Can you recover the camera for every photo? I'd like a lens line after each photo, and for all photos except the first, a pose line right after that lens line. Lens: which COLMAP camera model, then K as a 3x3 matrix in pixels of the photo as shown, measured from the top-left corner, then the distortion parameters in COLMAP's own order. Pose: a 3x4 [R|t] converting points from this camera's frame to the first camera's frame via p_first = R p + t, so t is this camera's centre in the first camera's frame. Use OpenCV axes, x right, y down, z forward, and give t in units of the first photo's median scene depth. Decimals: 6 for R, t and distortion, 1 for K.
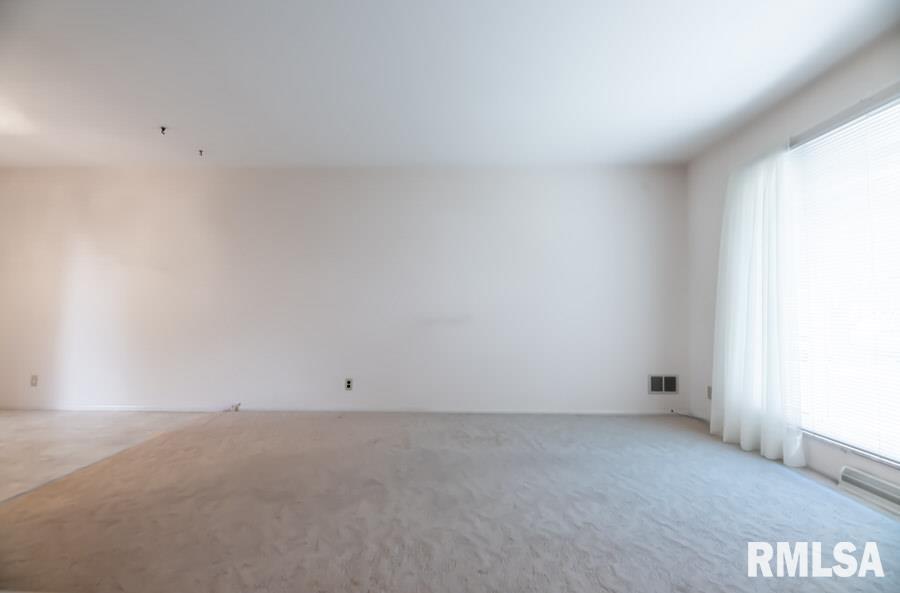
lens RADIAL K [[368.3, 0, 448.9], [0, 368.3, 307.6], [0, 0, 1]] dist [0.000292, 0.000035]
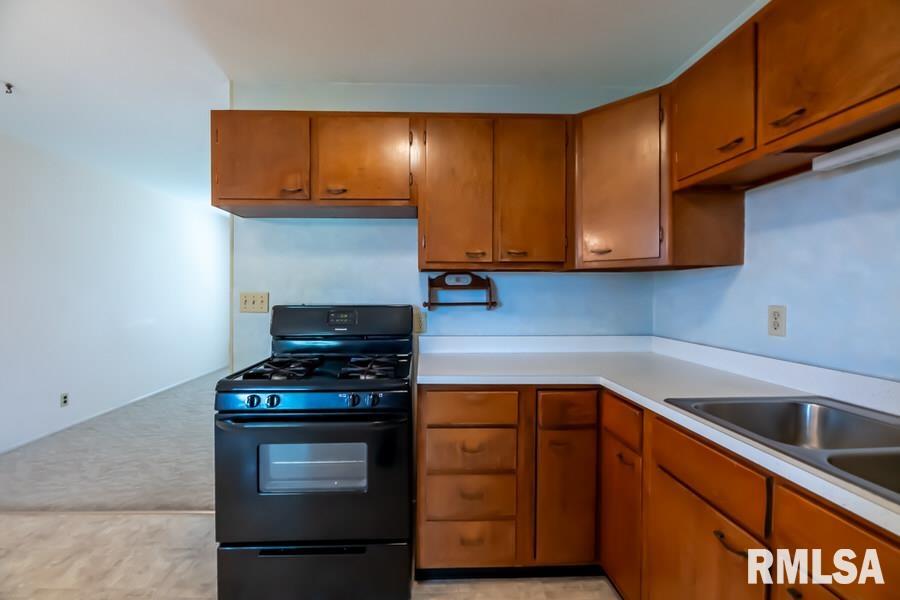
lens RADIAL K [[407.5, 0, 435.7], [0, 407.5, 295.5], [0, 0, 1]] dist [-0.001882, -0.000010]
pose [[-0.043733, -0.009163, 0.999001, -1.547277], [-0.004064, 0.999951, 0.008993, -0.068689], [-0.999035, -0.003667, -0.043768, 0.170913]]
